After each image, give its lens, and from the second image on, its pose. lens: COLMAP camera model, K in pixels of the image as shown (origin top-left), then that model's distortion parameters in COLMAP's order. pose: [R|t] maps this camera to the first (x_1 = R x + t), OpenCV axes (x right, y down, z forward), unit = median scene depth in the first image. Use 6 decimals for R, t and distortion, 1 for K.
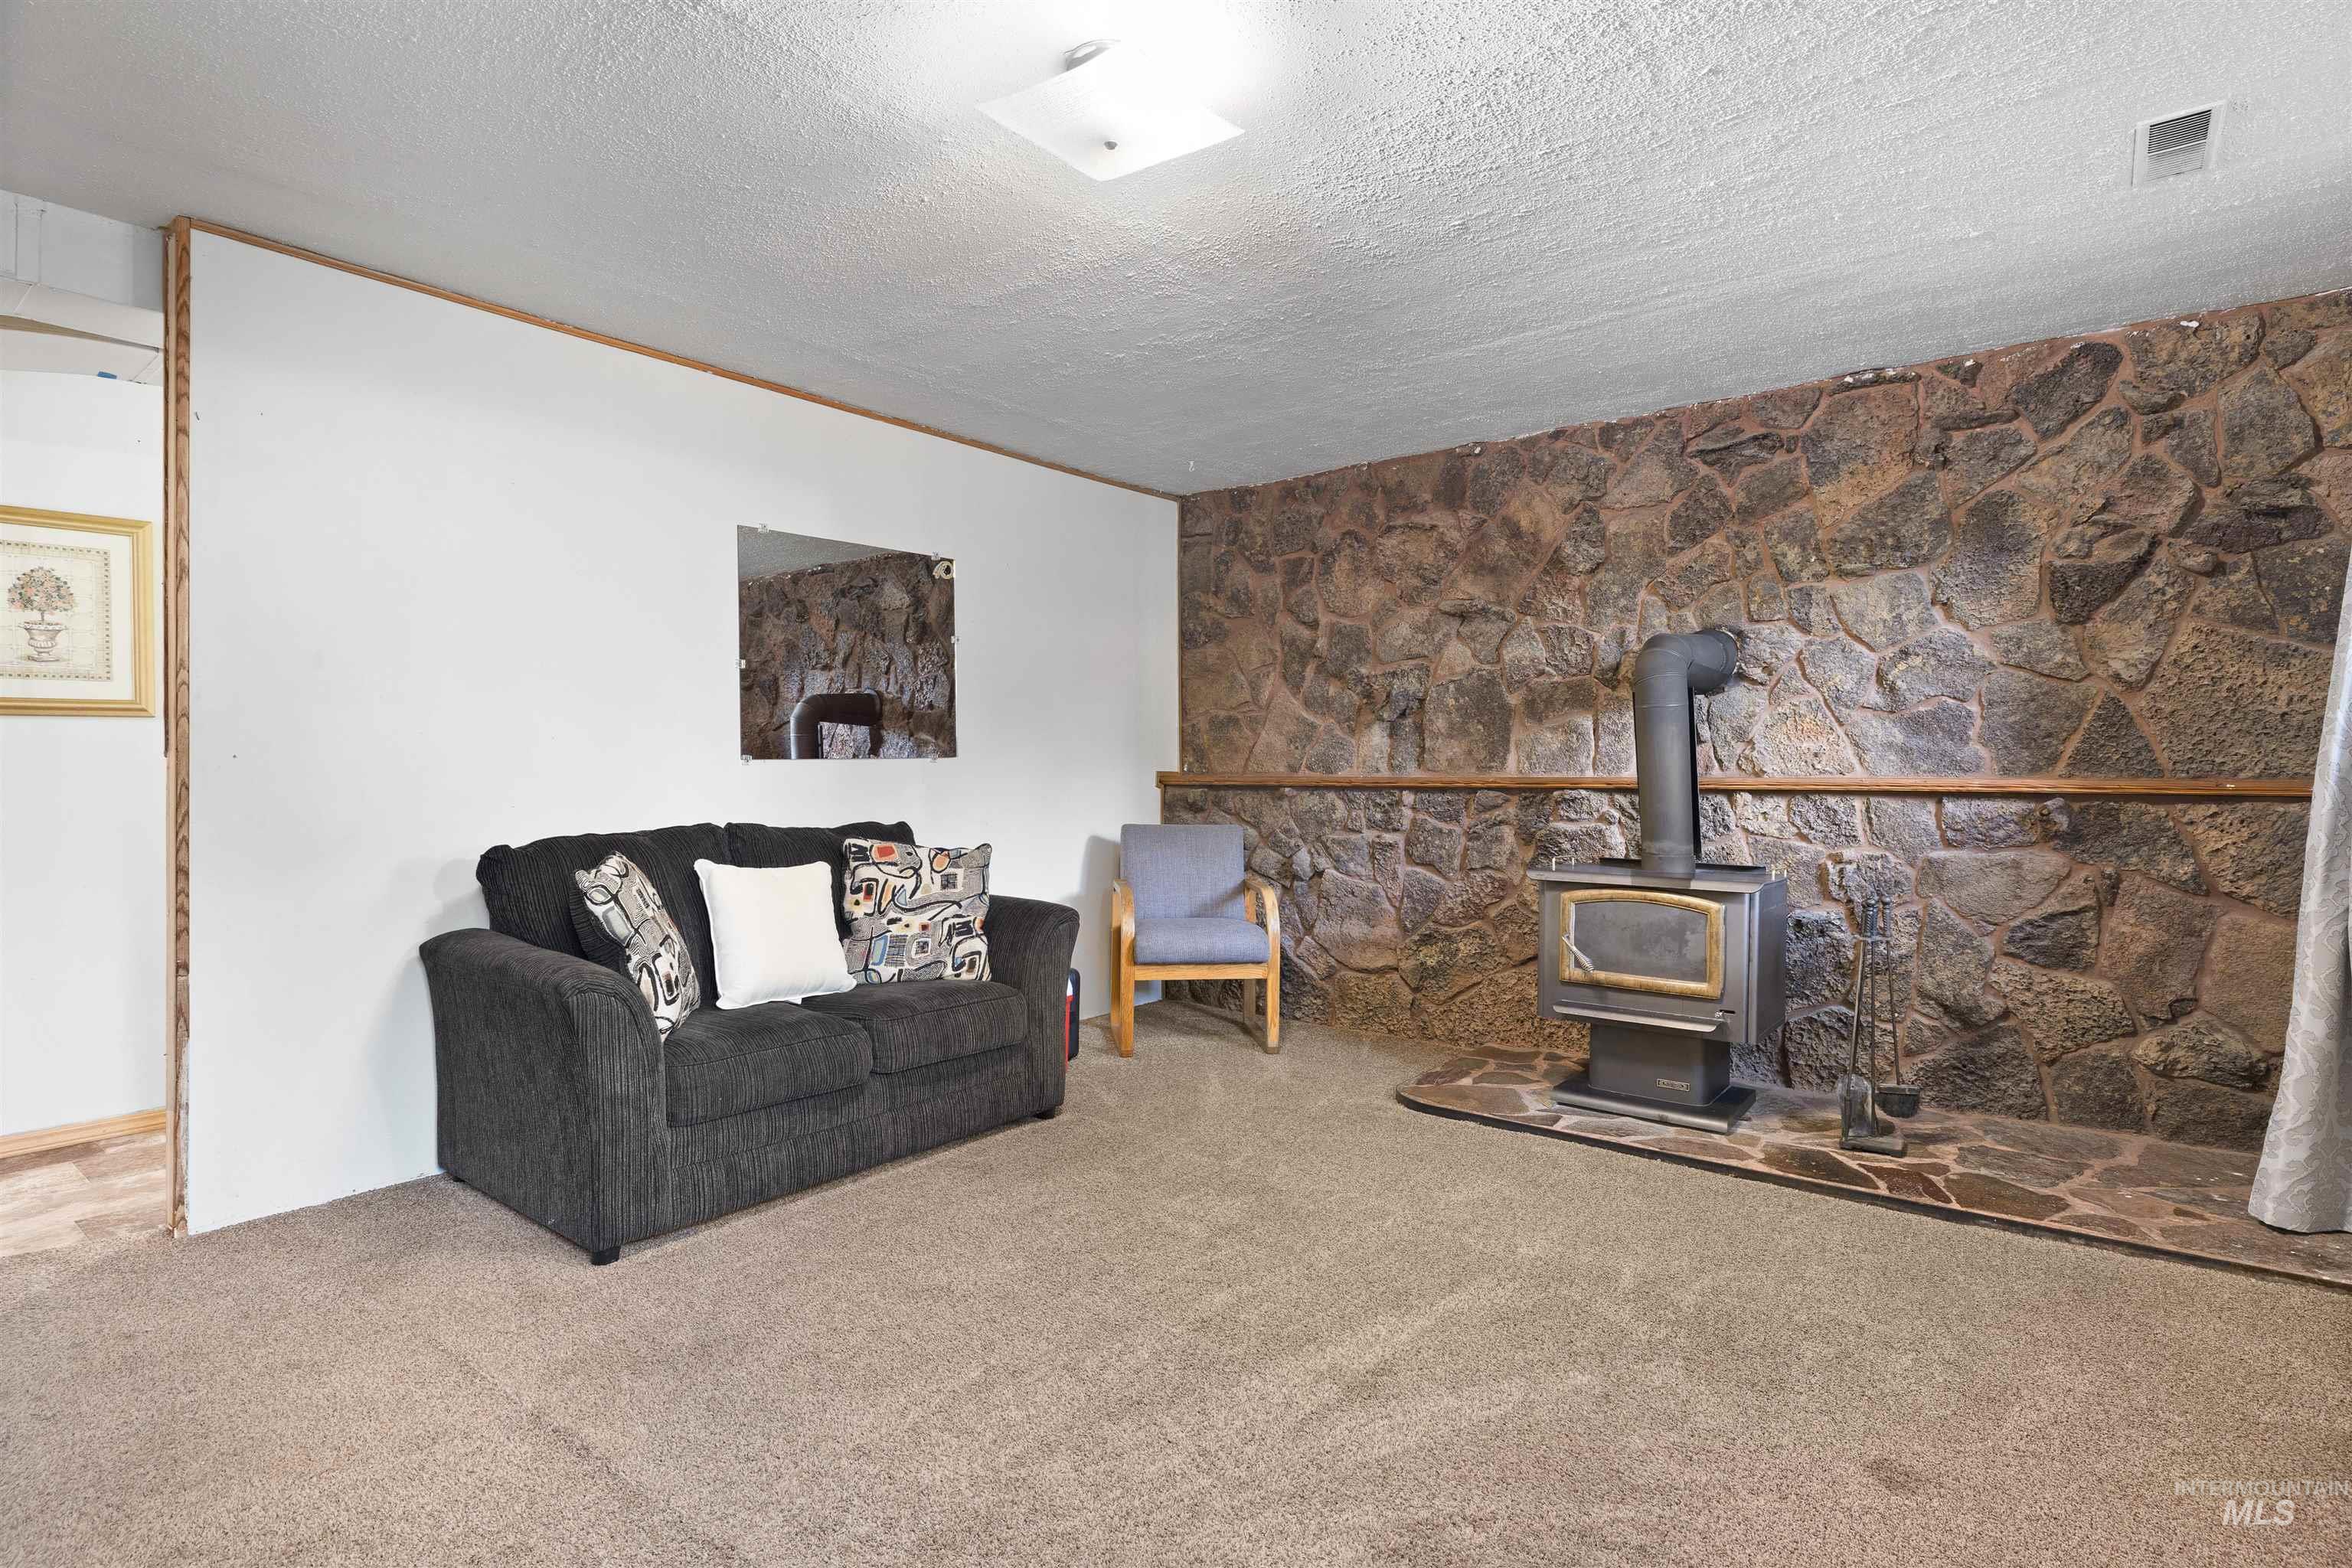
lens RADIAL K [[1175.4, 0, 1172.8], [0, 1175.4, 762.3], [0, 0, 1]] dist [-0.001608, 0.000176]
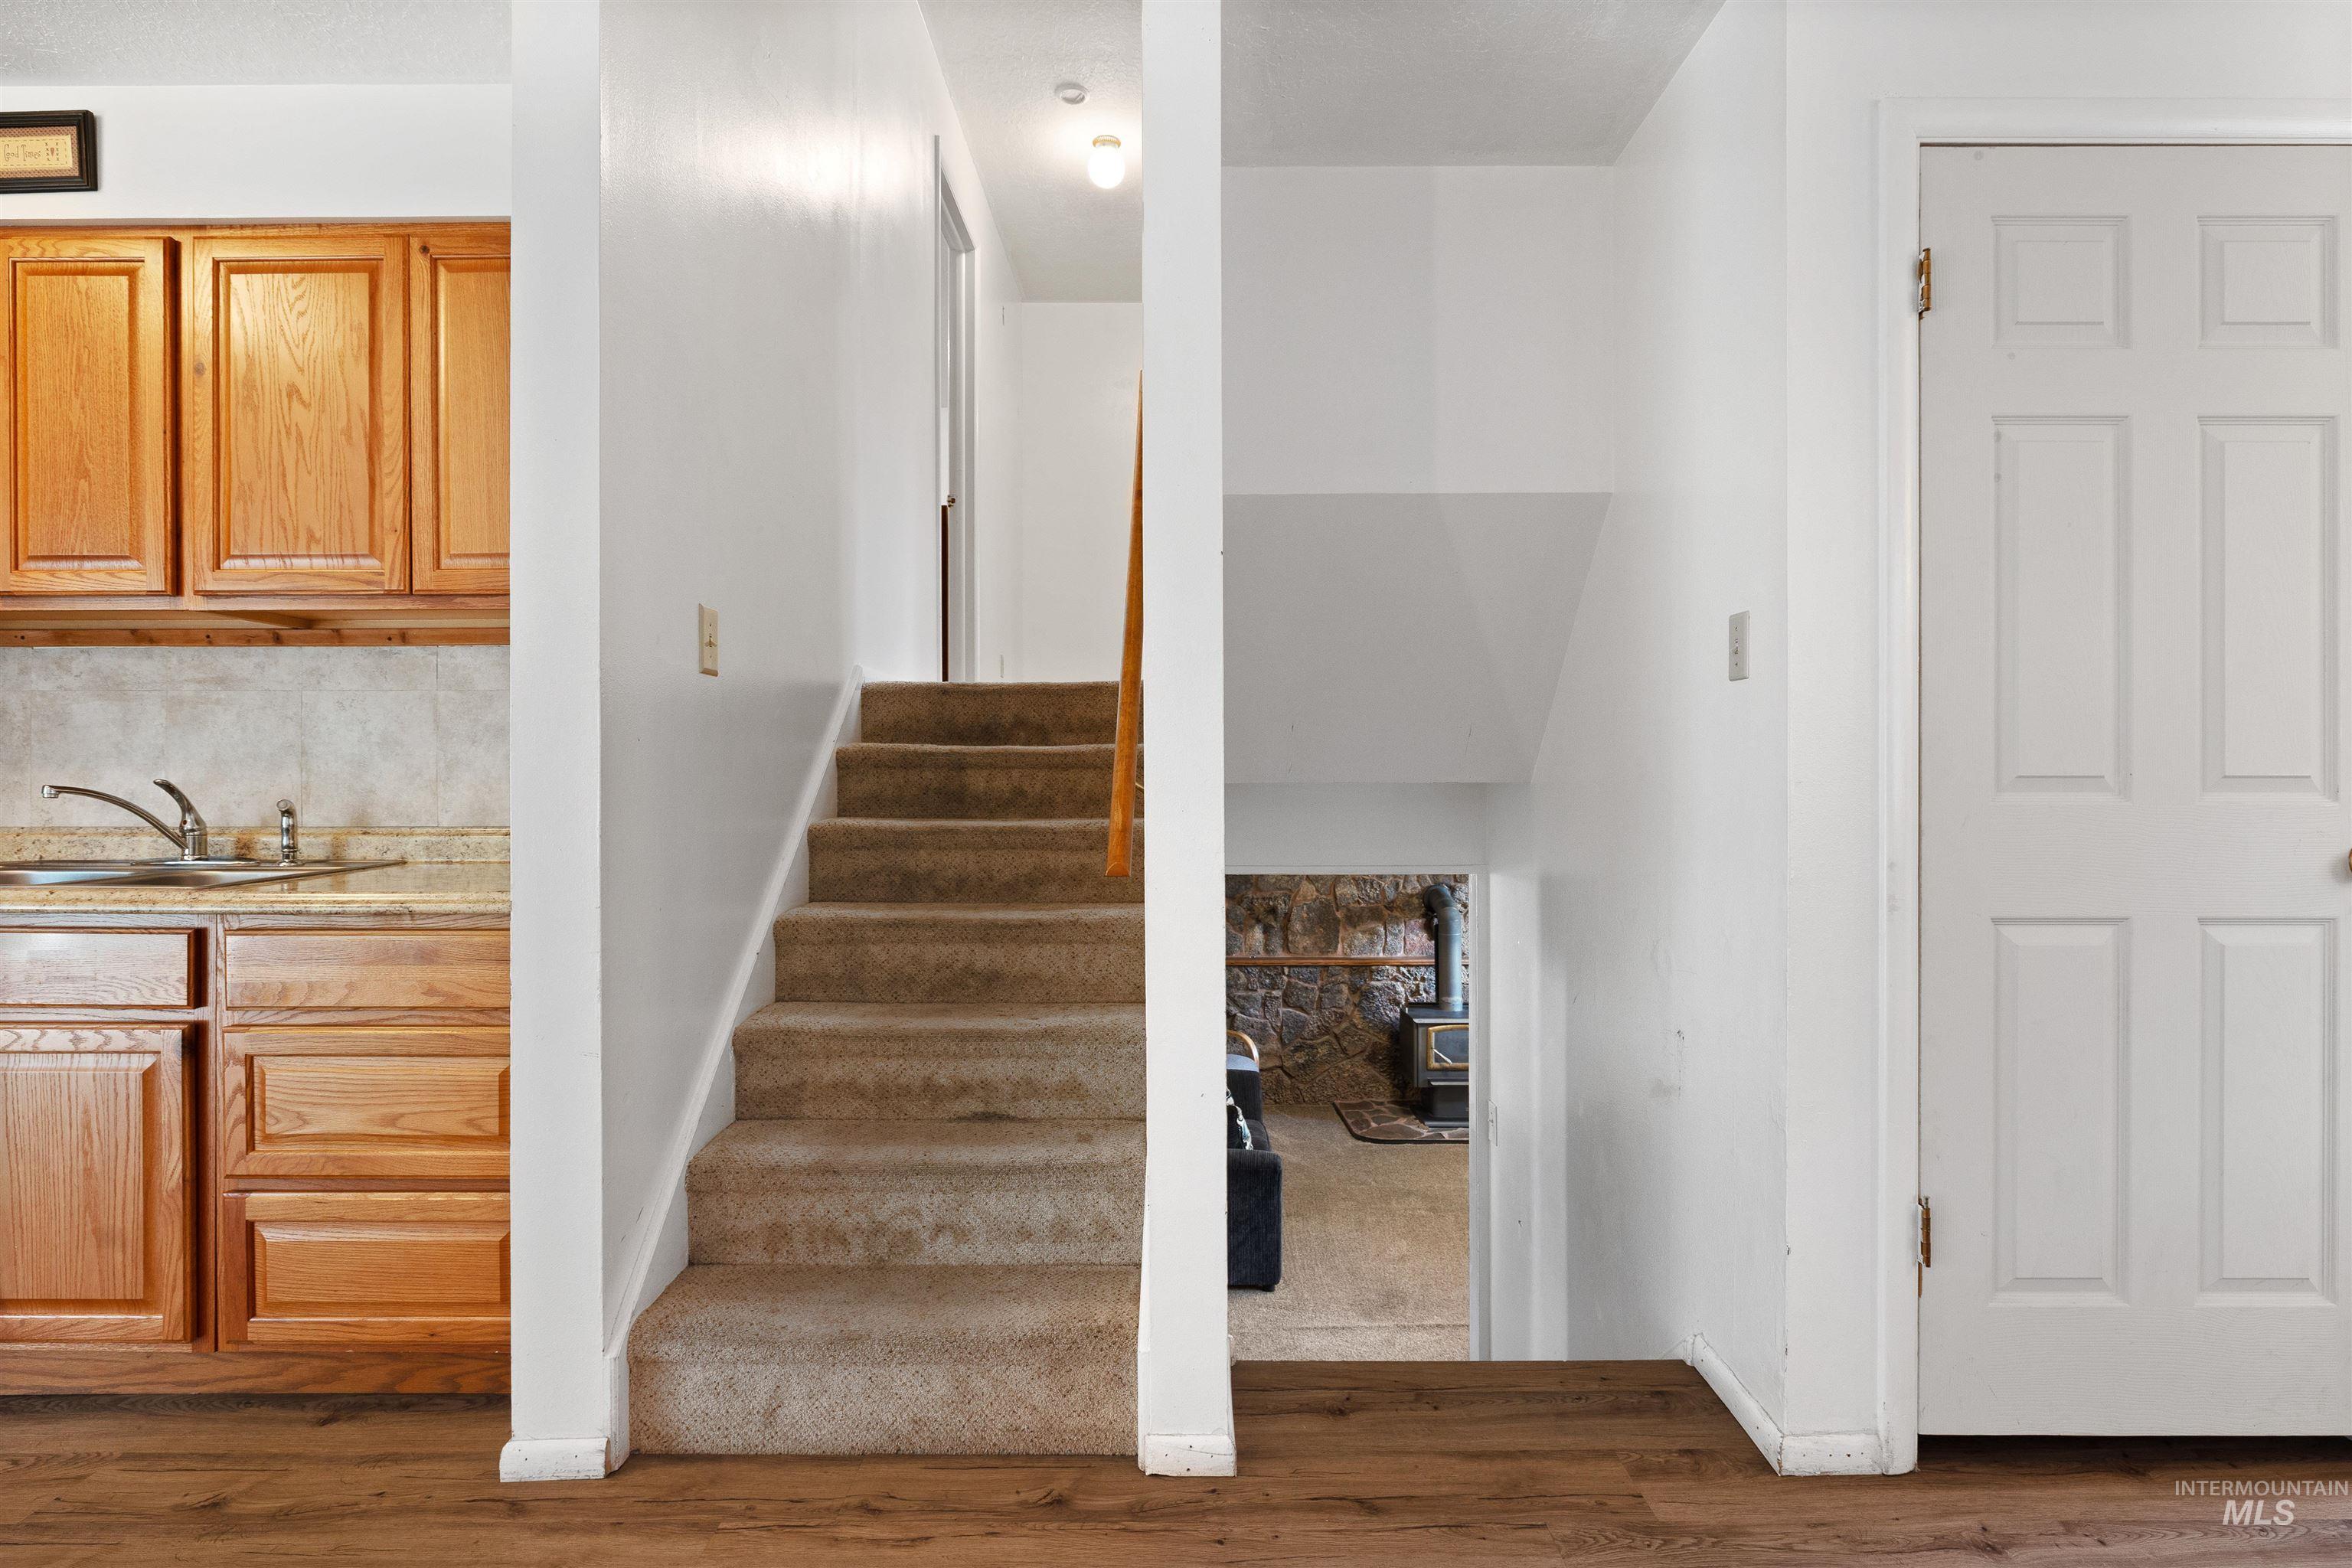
lens RADIAL K [[1174.9, 0, 1181.8], [0, 1174.9, 773.3], [0, 0, 1]] dist [-0.002468, 0.000567]
pose [[0.779518, 0.001127, 0.626379, -1.218211], [-0.003644, 0.999990, 0.002736, -0.319730], [-0.626369, -0.004415, 0.779514, -0.340378]]
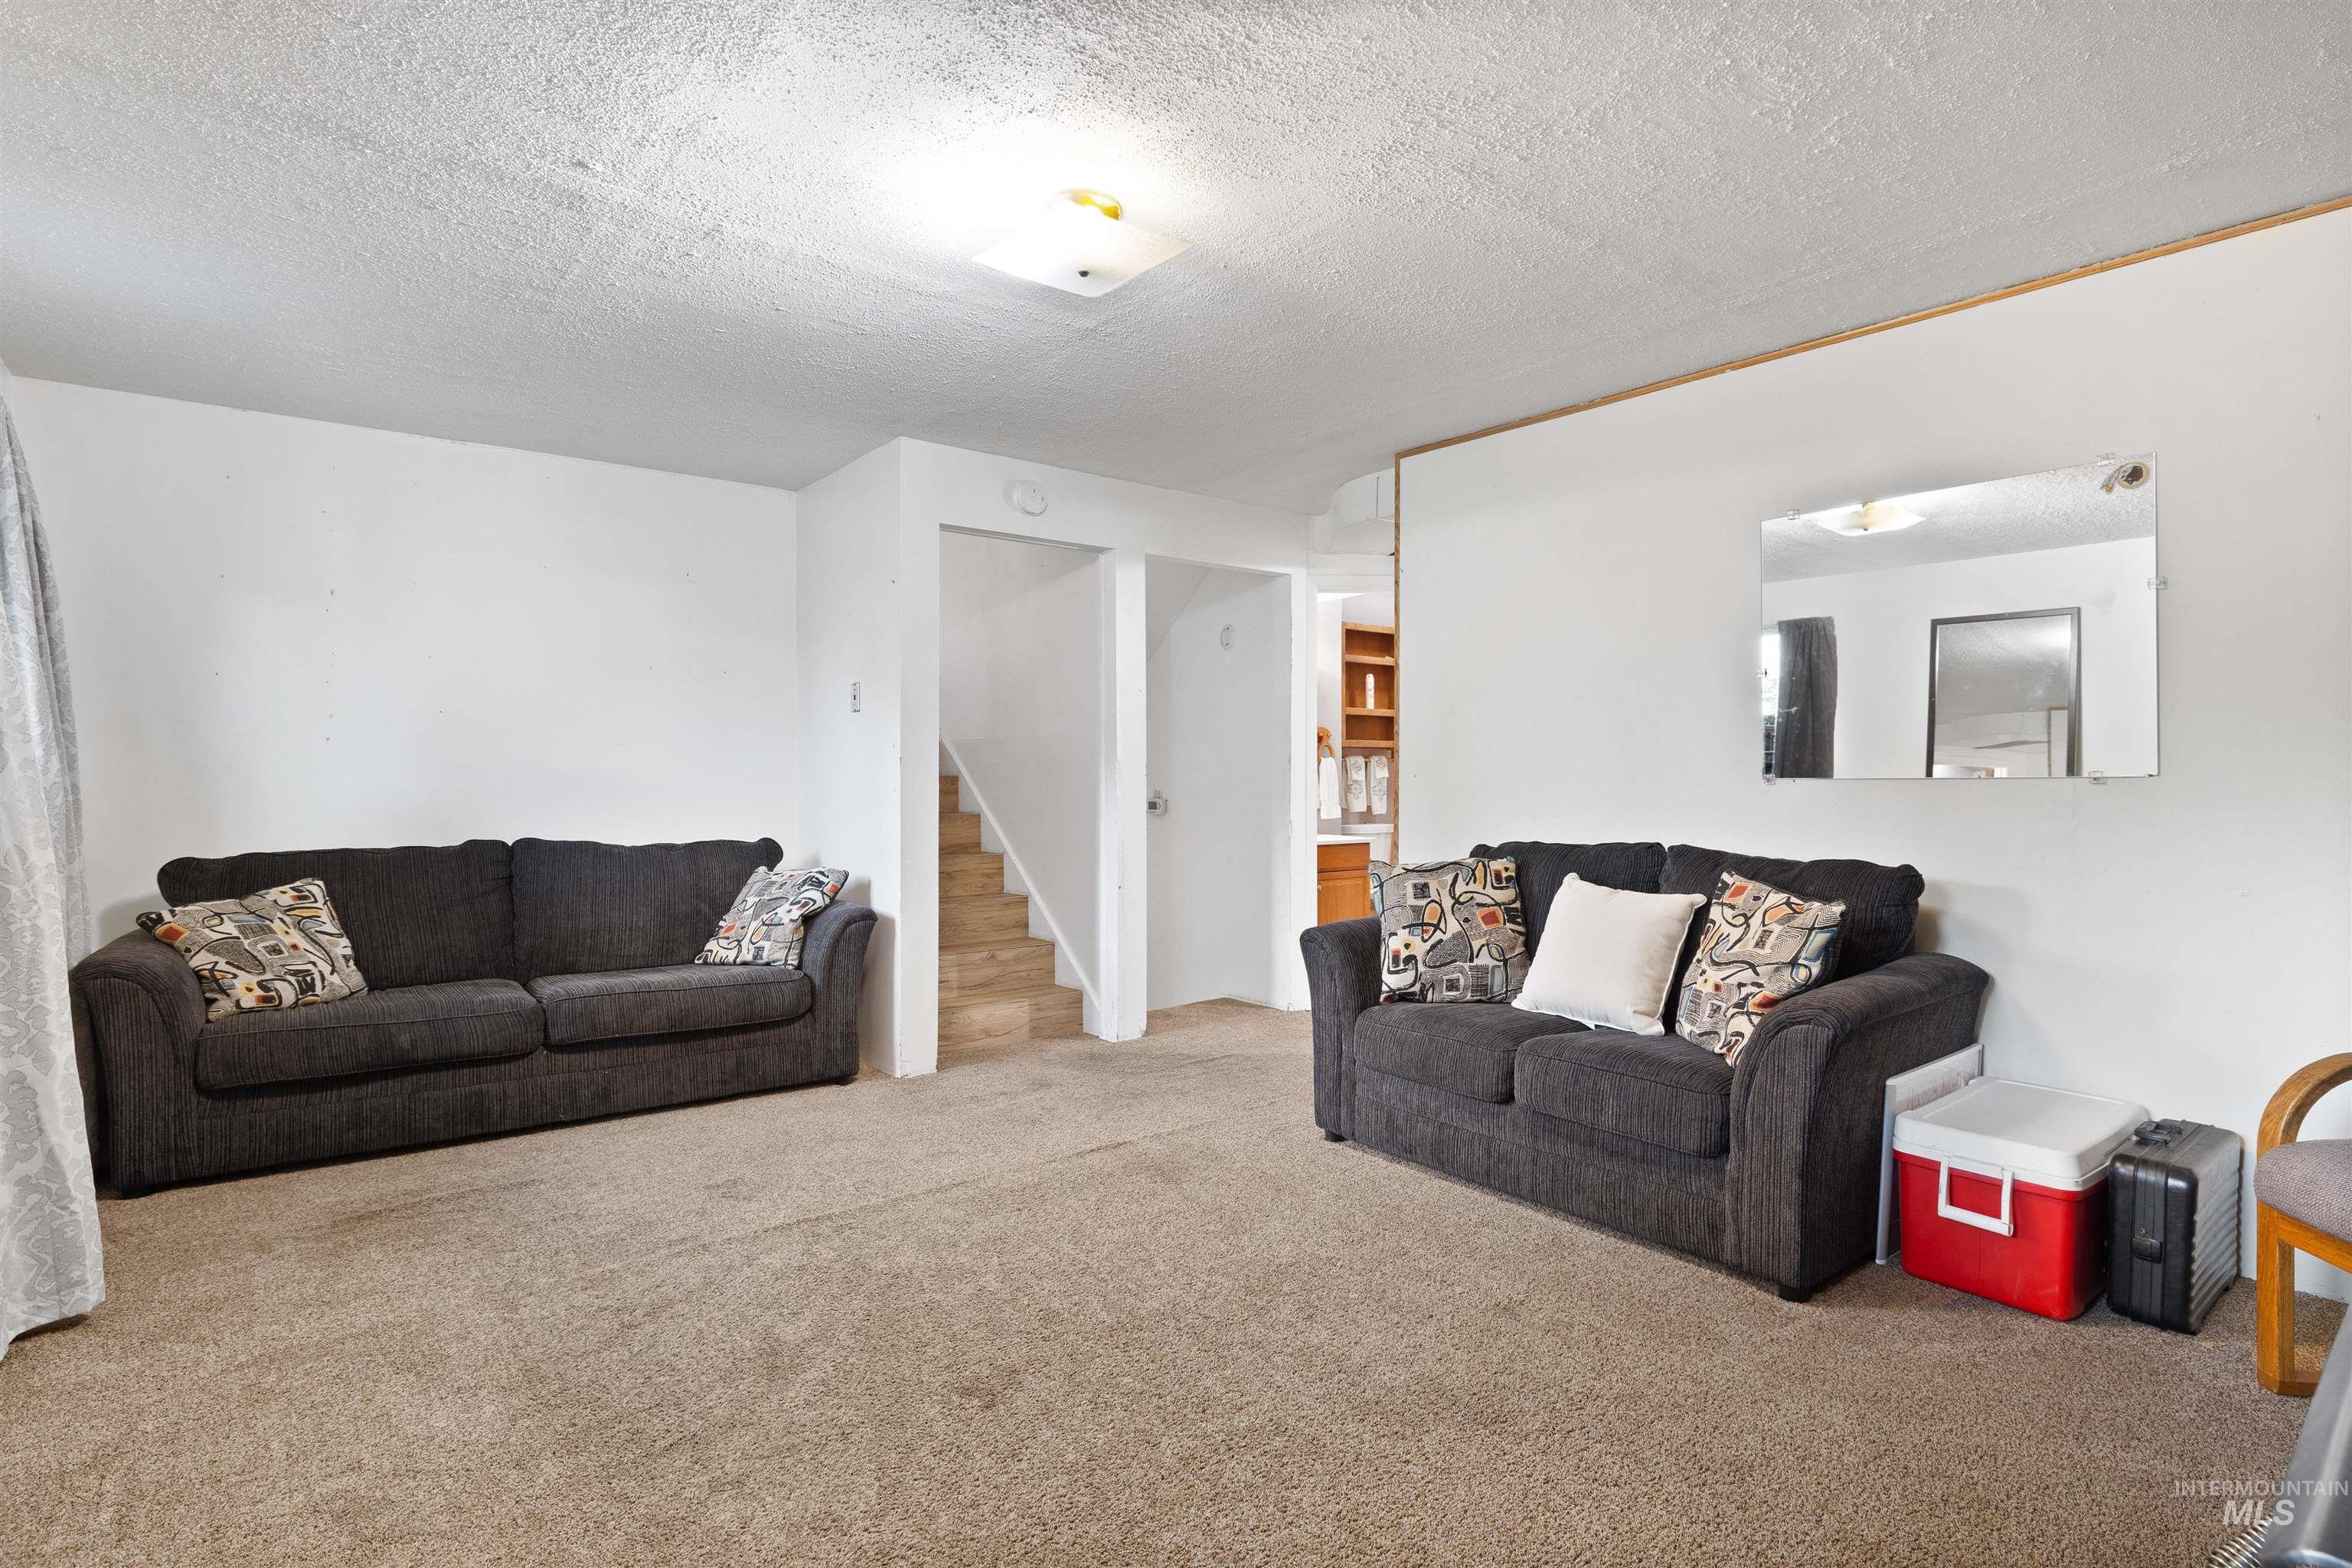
lens RADIAL K [[1174.9, 0, 1181.8], [0, 1174.9, 773.3], [0, 0, 1]] dist [-0.002468, 0.000567]
pose [[-0.224707, 0.001739, -0.974425, 0.570014], [0.003331, 0.999994, 0.001016, -0.008310], [0.974421, -0.003017, -0.224712, 0.707741]]
